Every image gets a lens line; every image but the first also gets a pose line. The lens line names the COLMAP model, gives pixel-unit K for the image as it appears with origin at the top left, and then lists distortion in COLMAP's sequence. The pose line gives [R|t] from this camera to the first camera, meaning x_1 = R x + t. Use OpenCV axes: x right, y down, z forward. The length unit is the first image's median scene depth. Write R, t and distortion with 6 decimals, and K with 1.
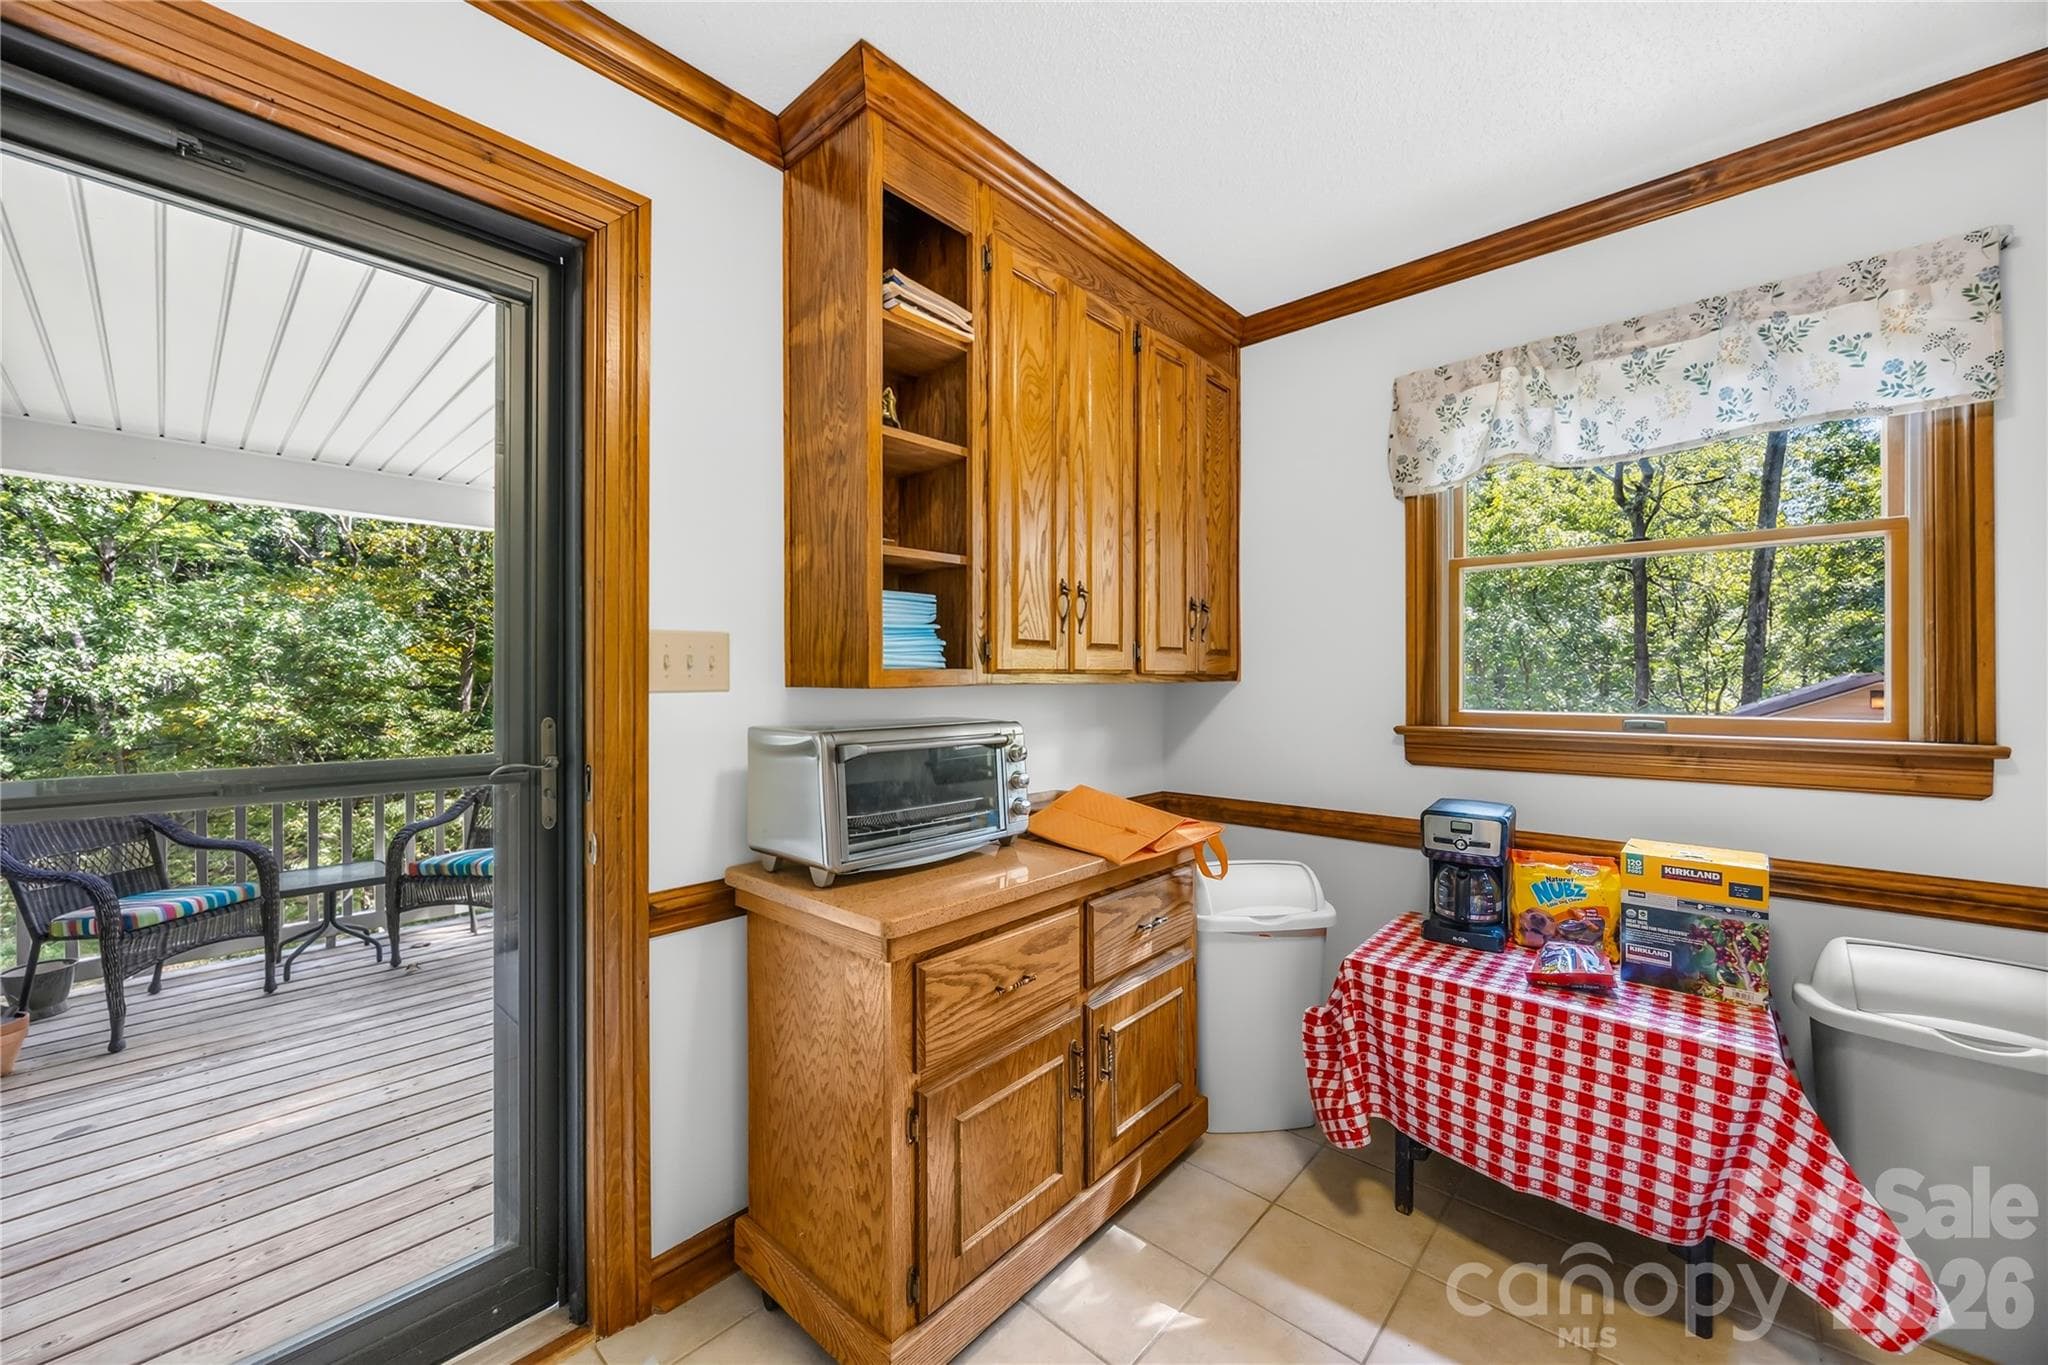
lens RADIAL K [[781.3, 0, 1030.0], [0, 781.3, 682.1], [0, 0, 1]] dist [-0.002884, -0.000415]
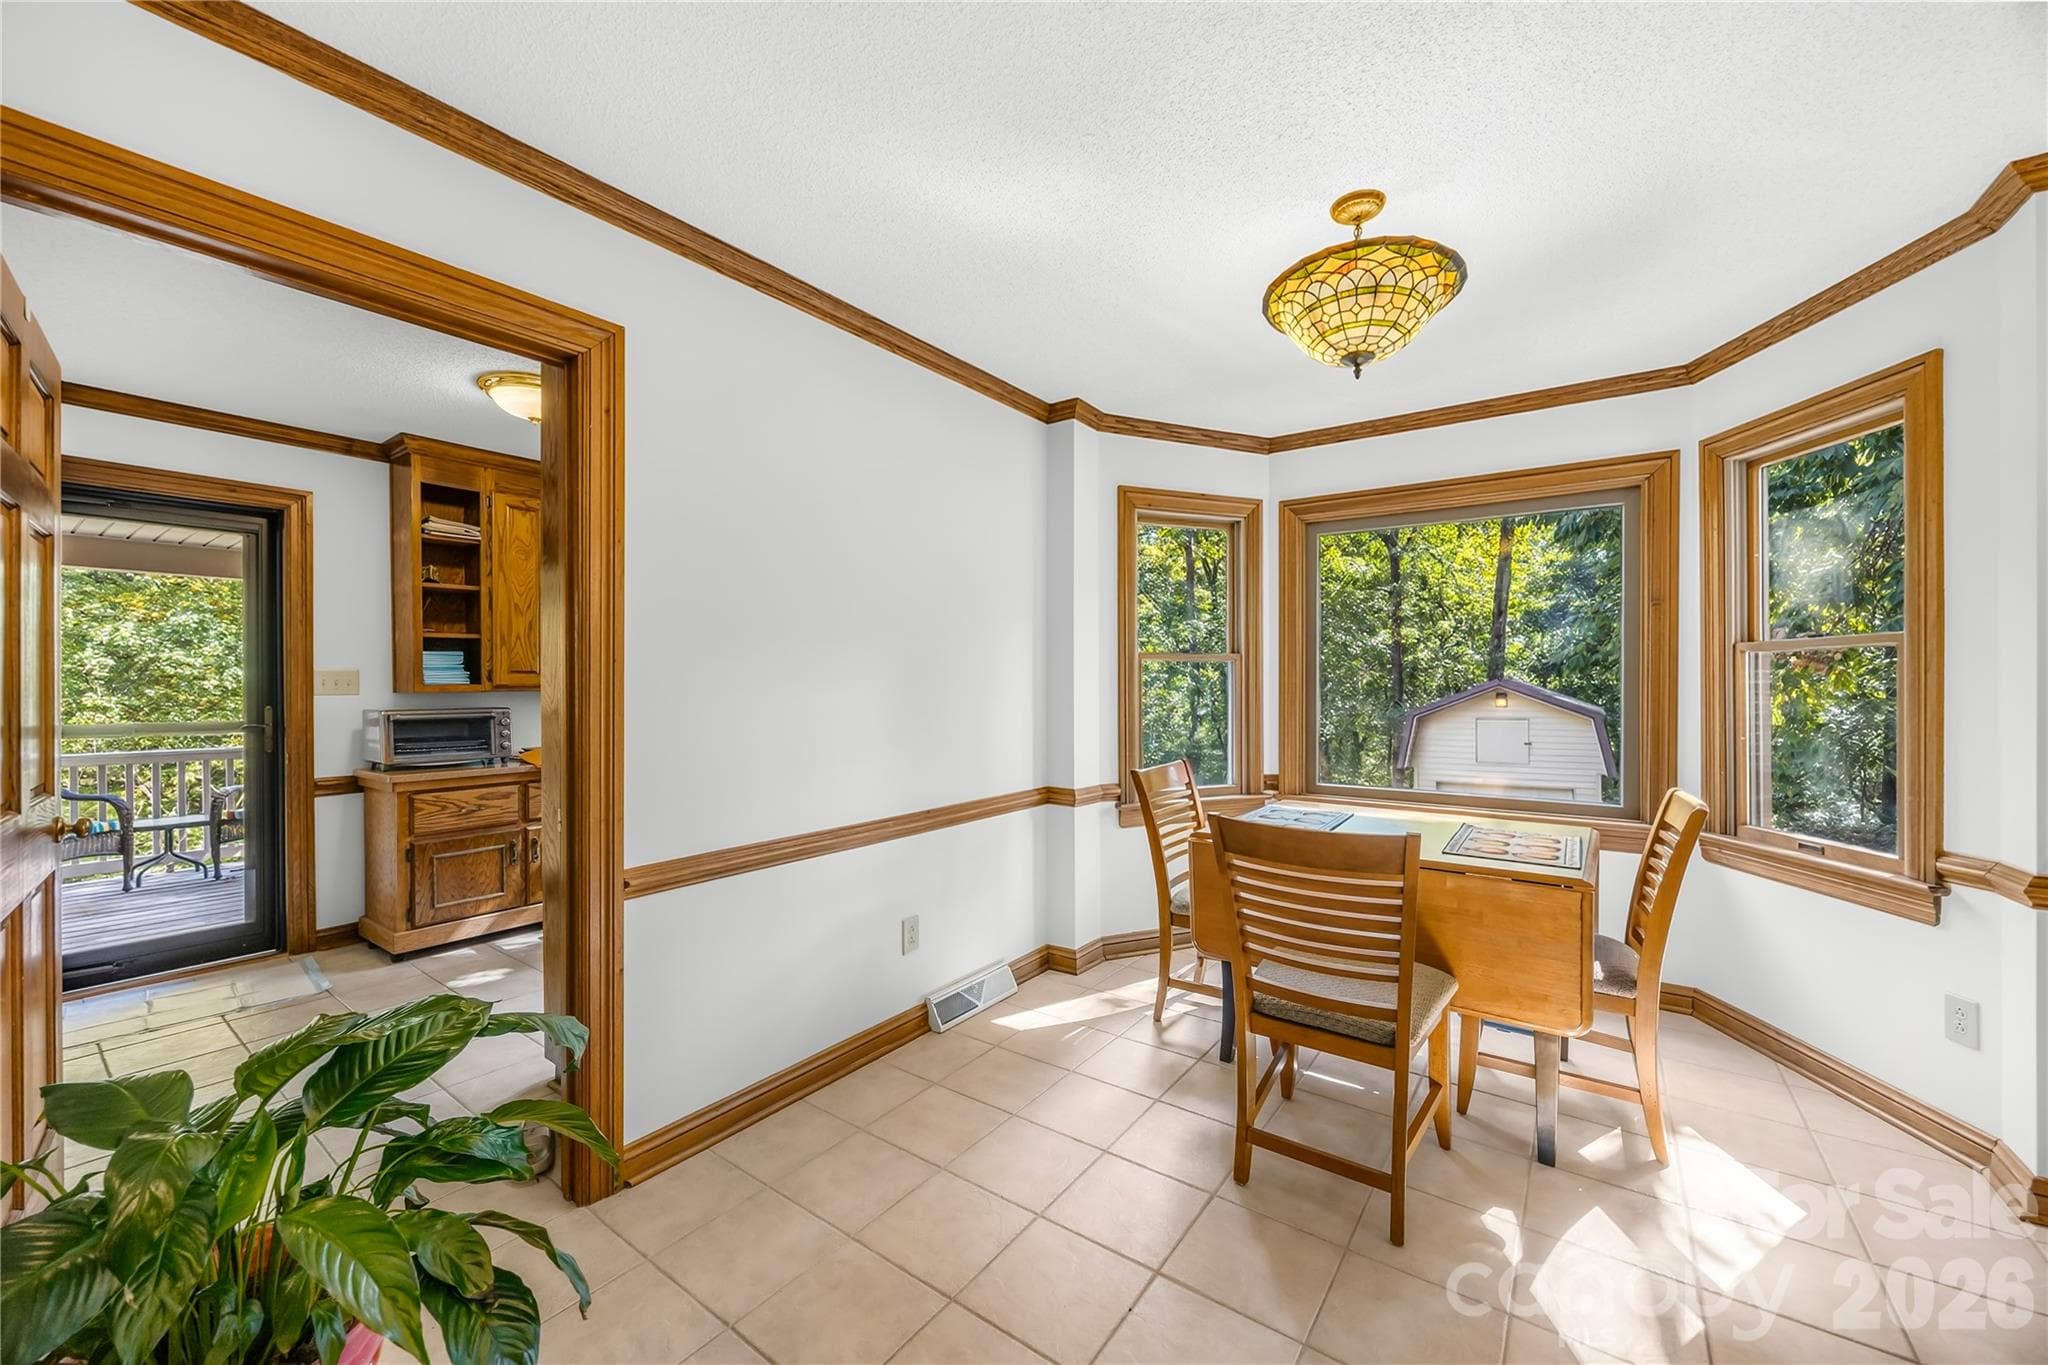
lens RADIAL K [[781.3, 0, 1027.7], [0, 781.3, 689.1], [0, 0, 1]] dist [-0.002884, -0.000415]
pose [[0.994566, -0.006459, 0.103909, 0.646627], [0.006169, 0.999976, 0.003108, -0.000052], [-0.103926, -0.002450, 0.994582, -0.722007]]
